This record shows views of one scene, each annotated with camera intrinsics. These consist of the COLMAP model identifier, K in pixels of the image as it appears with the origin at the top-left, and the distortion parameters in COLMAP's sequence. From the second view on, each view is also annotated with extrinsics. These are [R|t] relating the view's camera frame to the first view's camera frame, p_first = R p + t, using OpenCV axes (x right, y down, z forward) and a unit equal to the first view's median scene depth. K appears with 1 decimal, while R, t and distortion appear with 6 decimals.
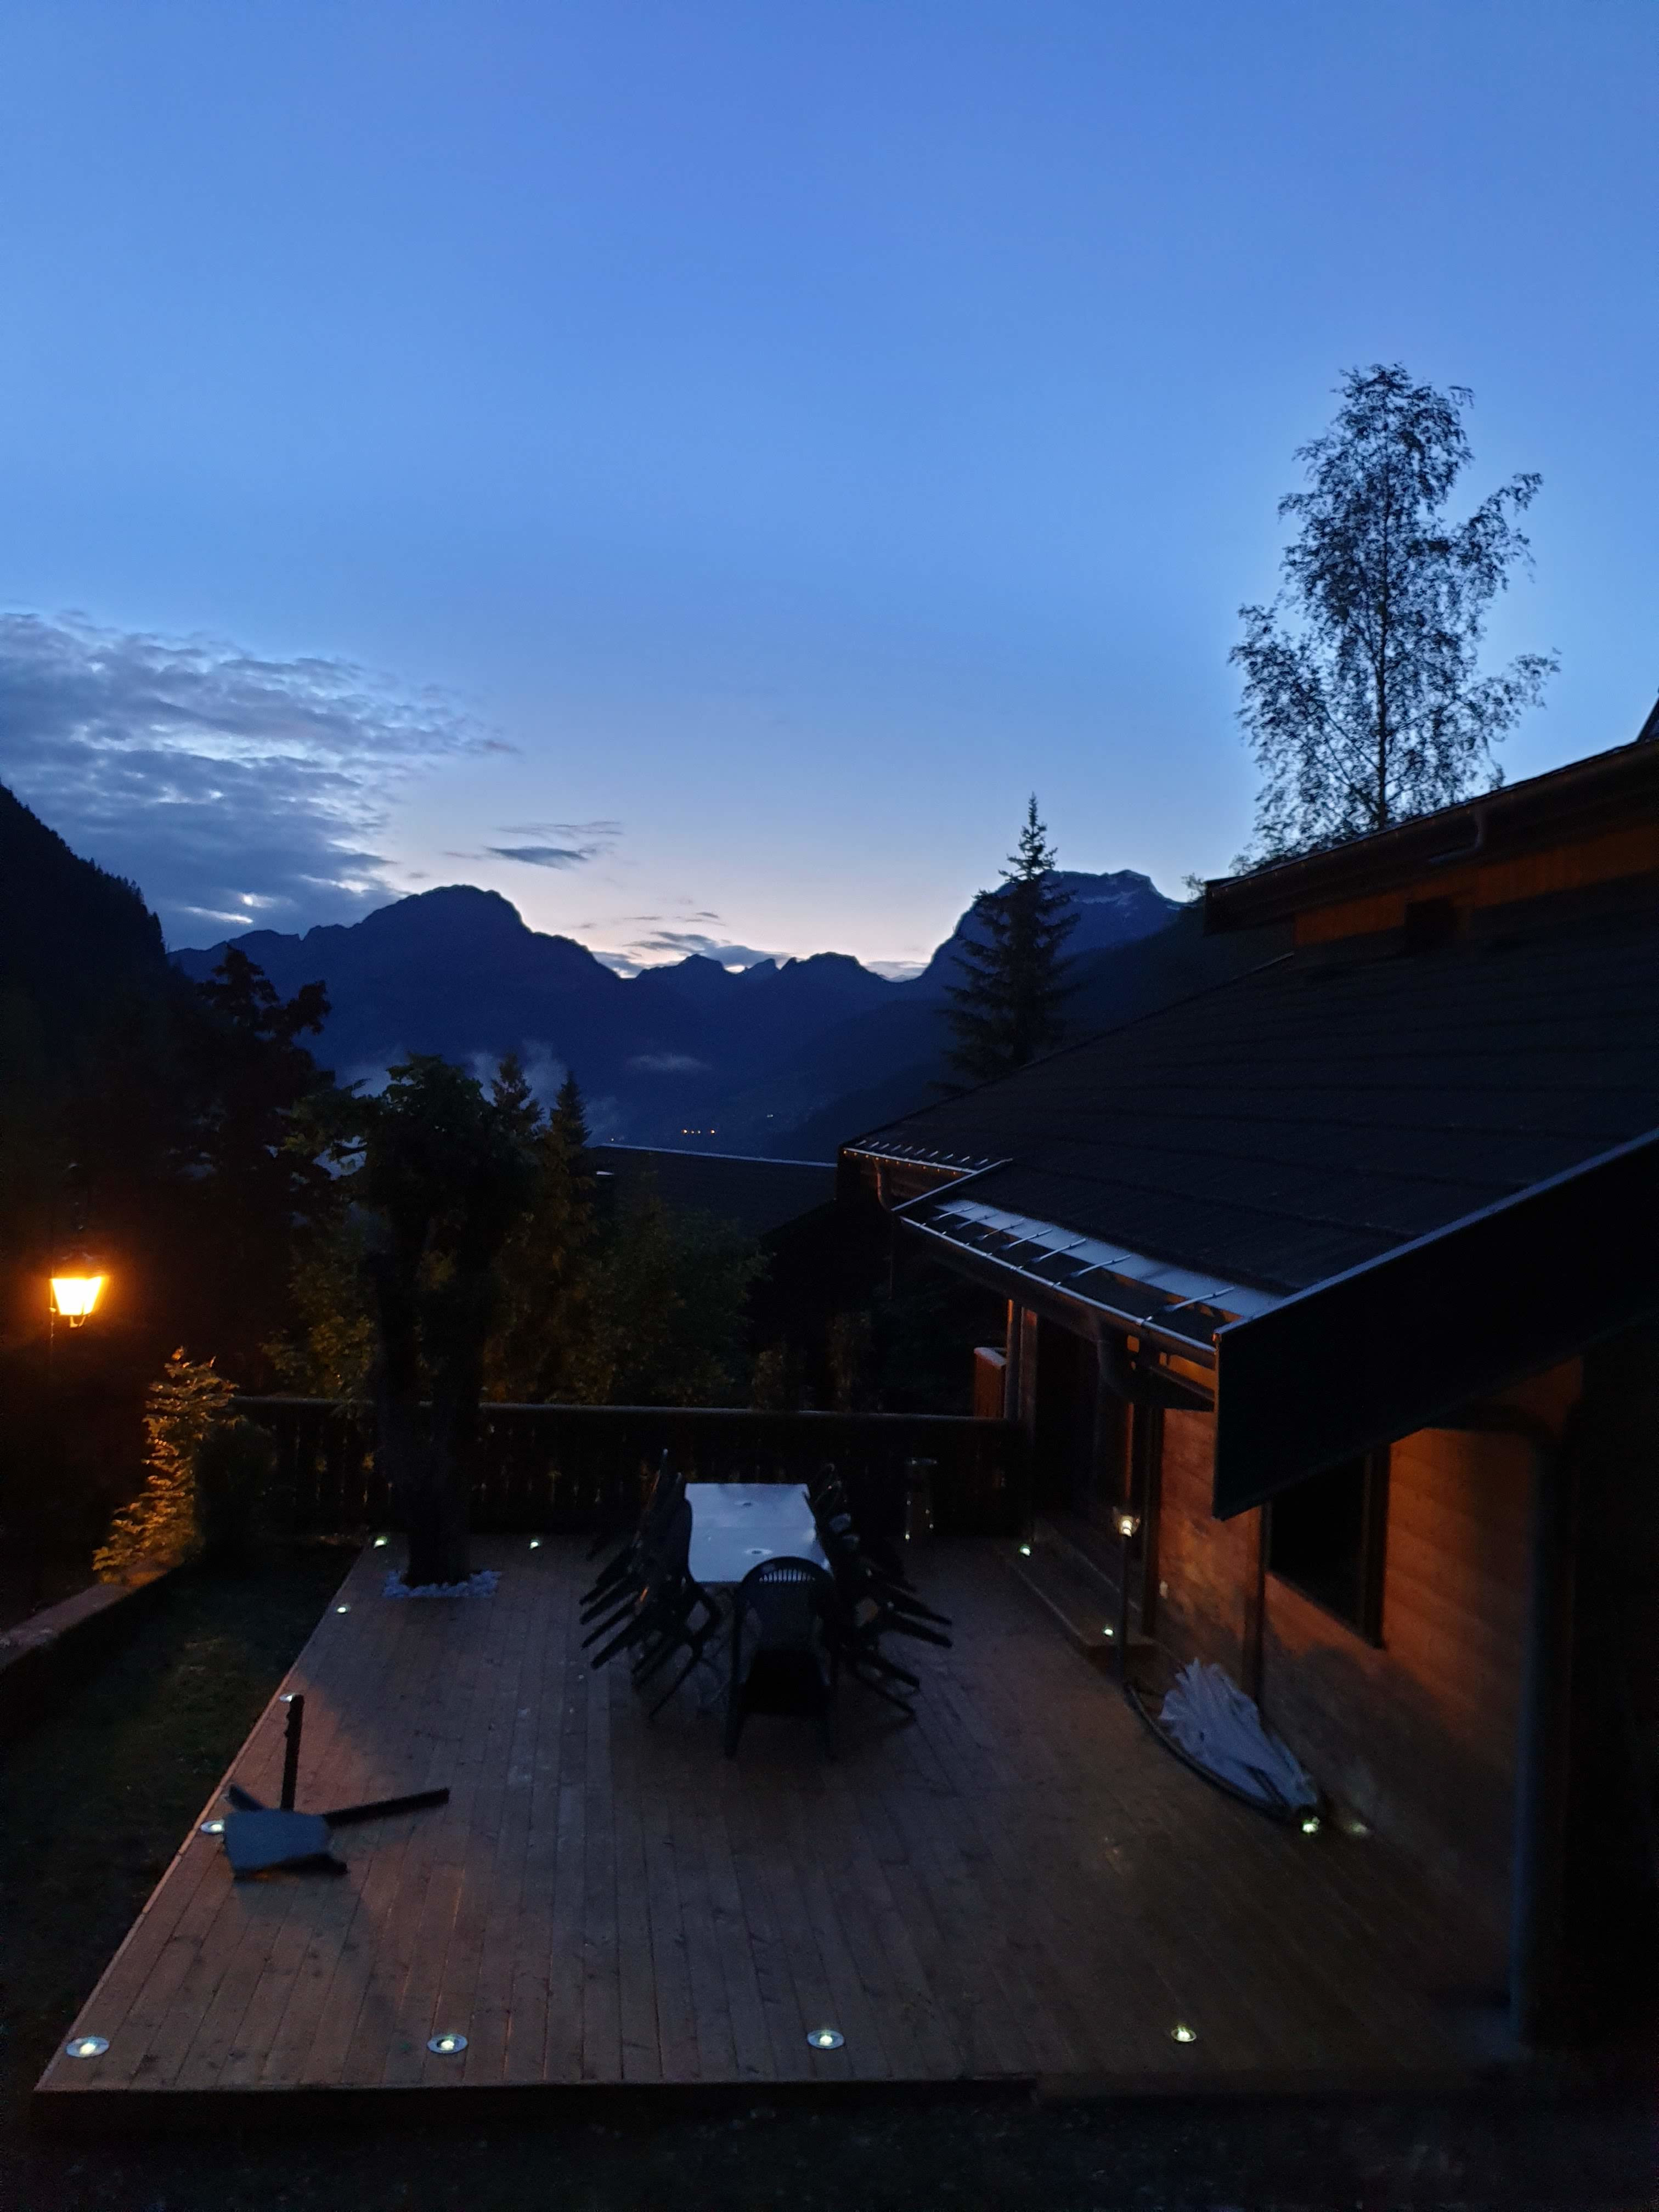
lens RADIAL K [[1721.9, 0, 829.5], [0, 1721.9, 1106.0], [0, 0, 1]] dist [0.011646, -0.001297]
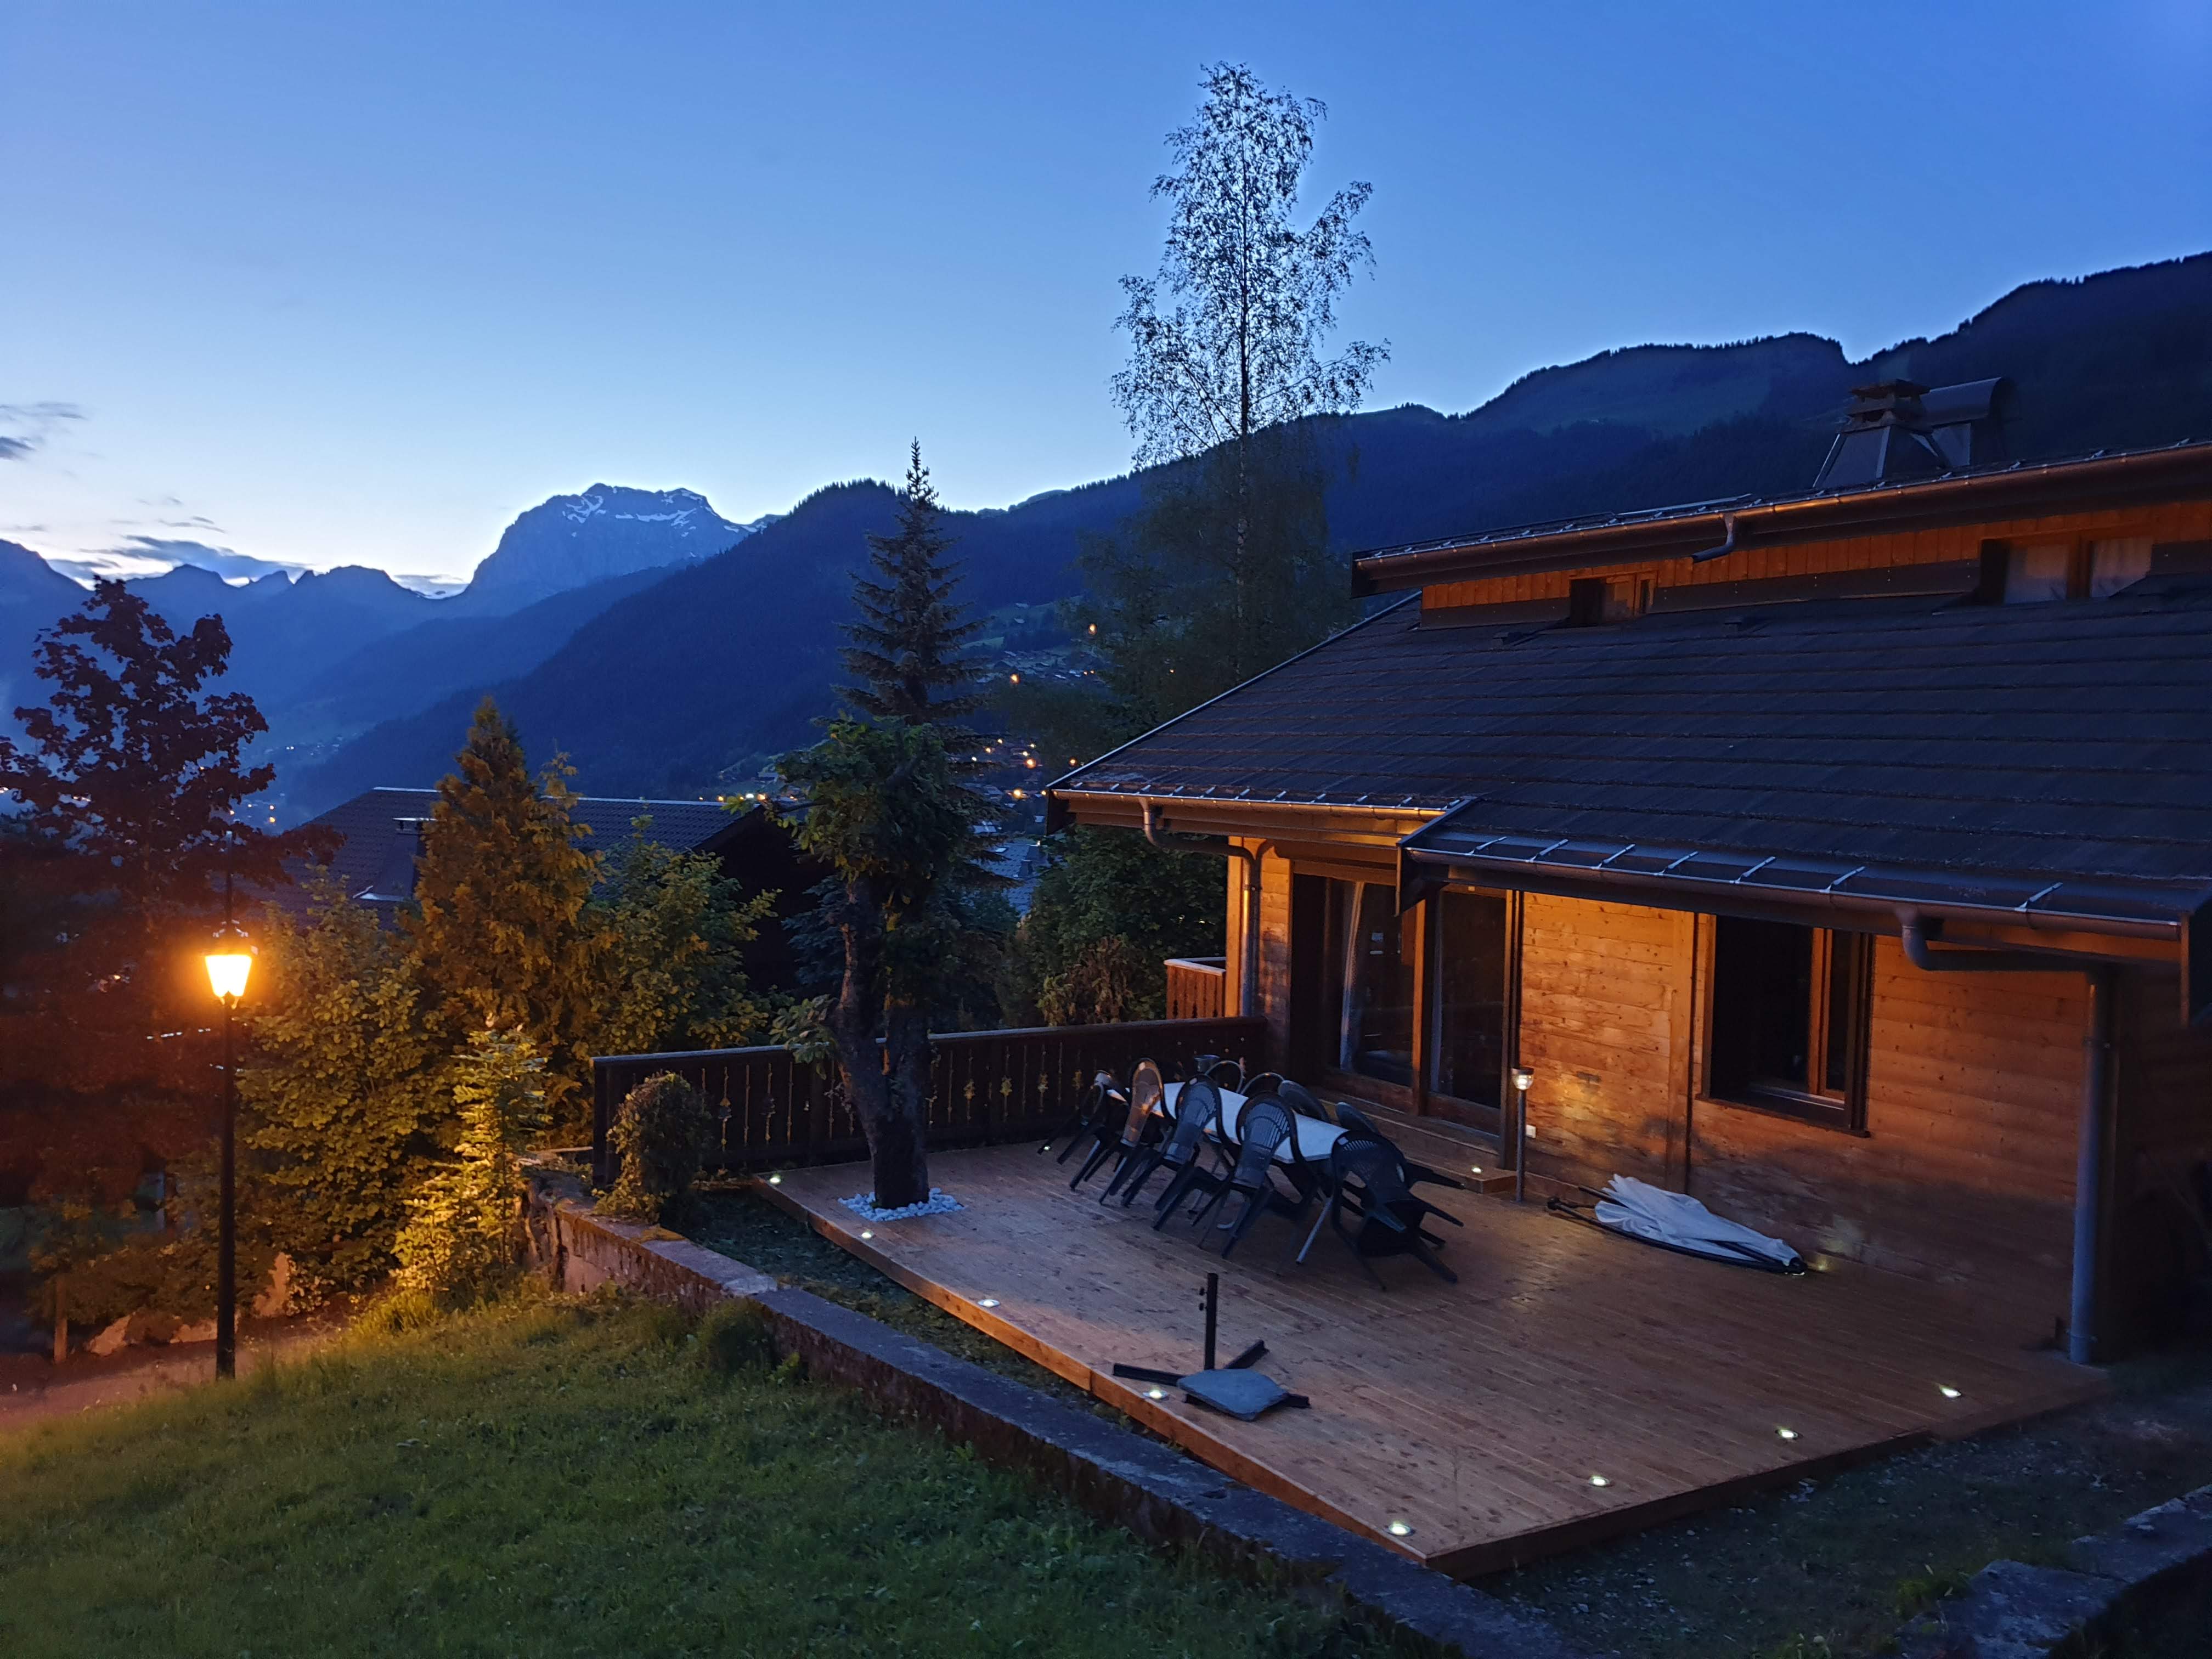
lens RADIAL K [[1710.5, 0, 1106.0], [0, 1710.5, 829.5], [0, 0, 1]] dist [0.037560, 0.000032]
pose [[0.918398, -0.039993, 0.393631, -0.230324], [0.016927, 0.997939, 0.061897, -0.009299], [-0.395295, -0.050183, 0.917182, -0.008071]]
